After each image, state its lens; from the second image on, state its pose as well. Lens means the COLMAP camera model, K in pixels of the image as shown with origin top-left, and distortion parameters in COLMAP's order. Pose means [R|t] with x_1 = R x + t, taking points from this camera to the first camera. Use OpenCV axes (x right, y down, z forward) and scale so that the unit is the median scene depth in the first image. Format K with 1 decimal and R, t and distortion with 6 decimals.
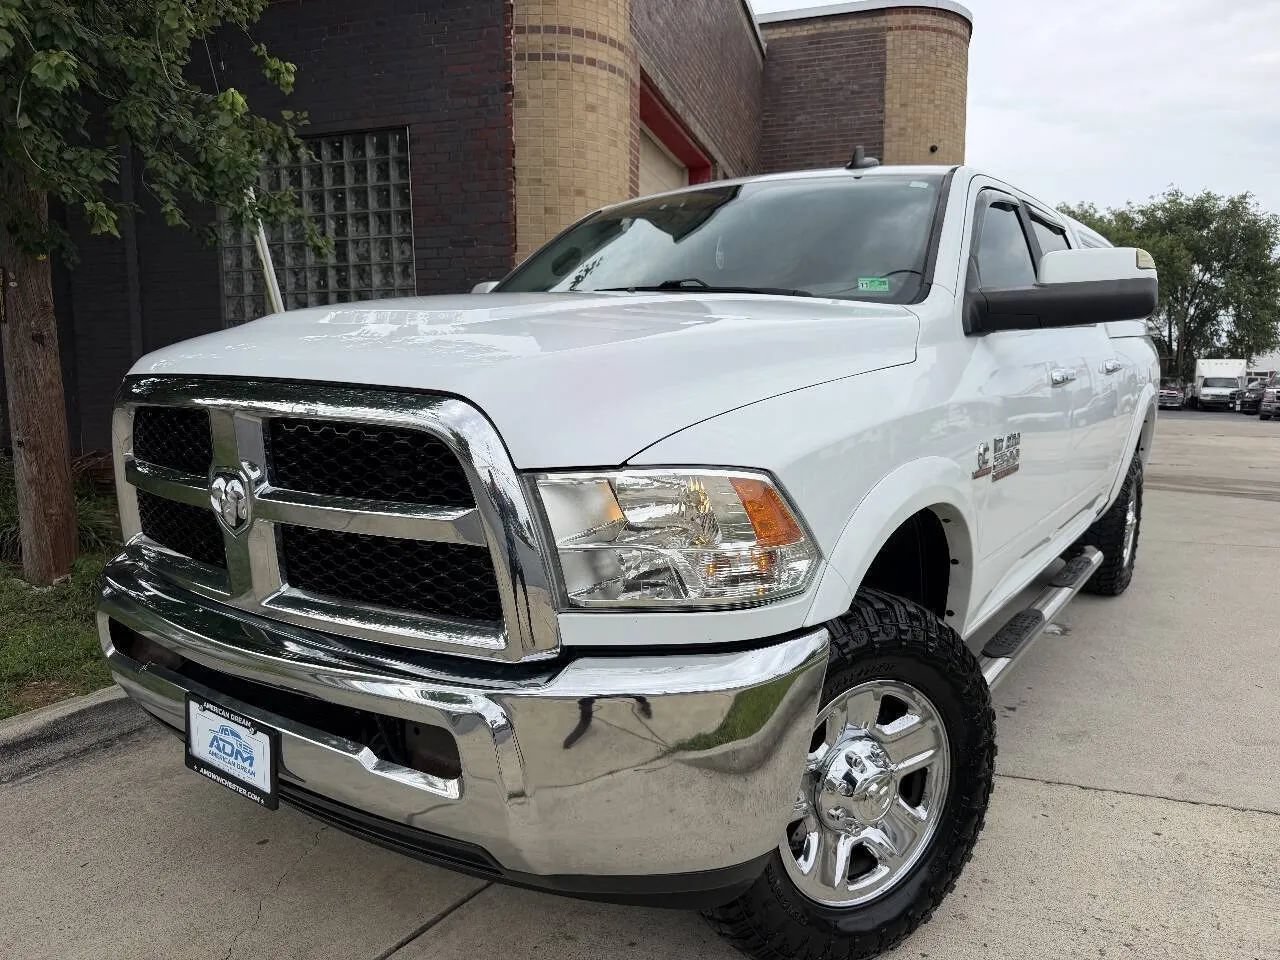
lens RADIAL K [[923.0, 0, 674.8], [0, 923.0, 495.2], [0, 0, 1]] dist [0.021275, -0.029875]
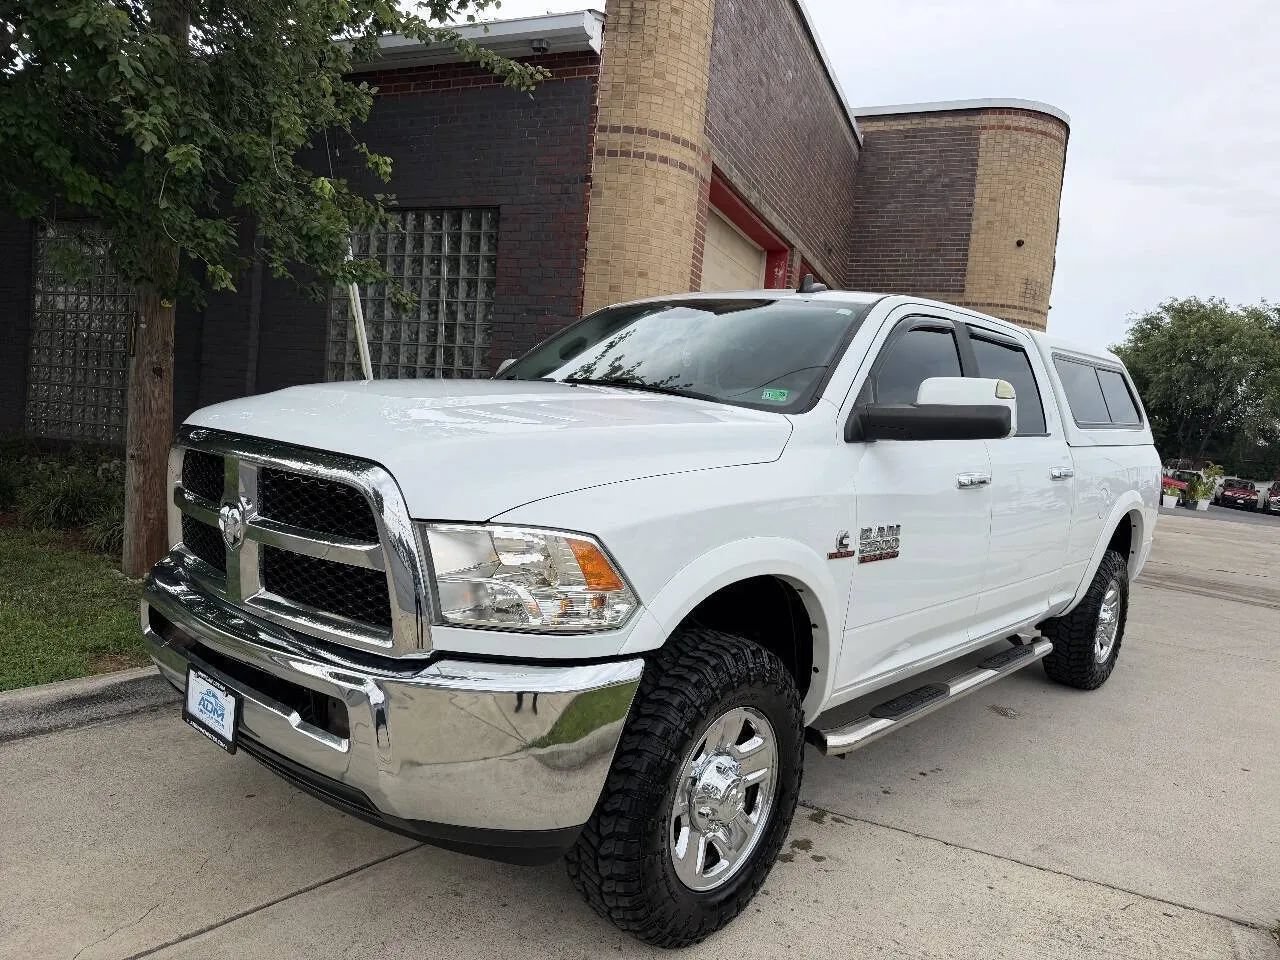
lens RADIAL K [[923.0, 0, 689.4], [0, 923.0, 499.8], [0, 0, 1]] dist [0.021275, -0.029875]
pose [[0.991854, 0.085828, -0.094122, 0.215072], [-0.091190, 0.994356, -0.054218, -0.011231], [0.088938, 0.062360, 0.994083, -0.204901]]
